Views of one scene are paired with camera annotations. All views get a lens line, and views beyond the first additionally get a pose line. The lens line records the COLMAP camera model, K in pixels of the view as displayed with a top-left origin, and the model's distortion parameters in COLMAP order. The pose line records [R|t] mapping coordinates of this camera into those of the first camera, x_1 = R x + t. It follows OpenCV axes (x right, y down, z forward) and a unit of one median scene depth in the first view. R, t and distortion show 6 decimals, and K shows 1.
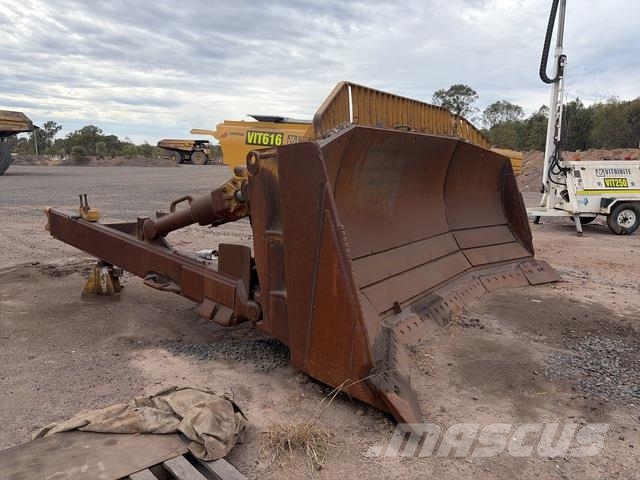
lens RADIAL K [[486.7, 0, 320.0], [0, 486.7, 240.0], [0, 0, 1]] dist [0.046382, -0.061312]
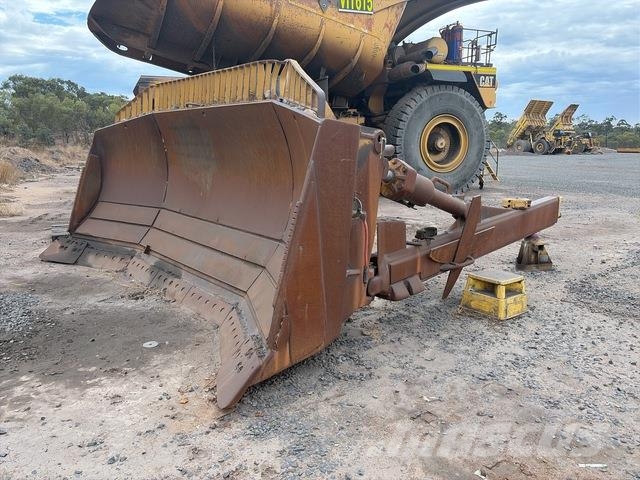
lens RADIAL K [[486.7, 0, 320.0], [0, 486.7, 240.0], [0, 0, 1]] dist [0.046382, -0.061312]
pose [[-0.264794, 0.149573, -0.952634, 1.106770], [-0.190303, 0.960363, 0.203683, -0.207272], [0.945340, 0.235224, -0.225835, 1.495805]]
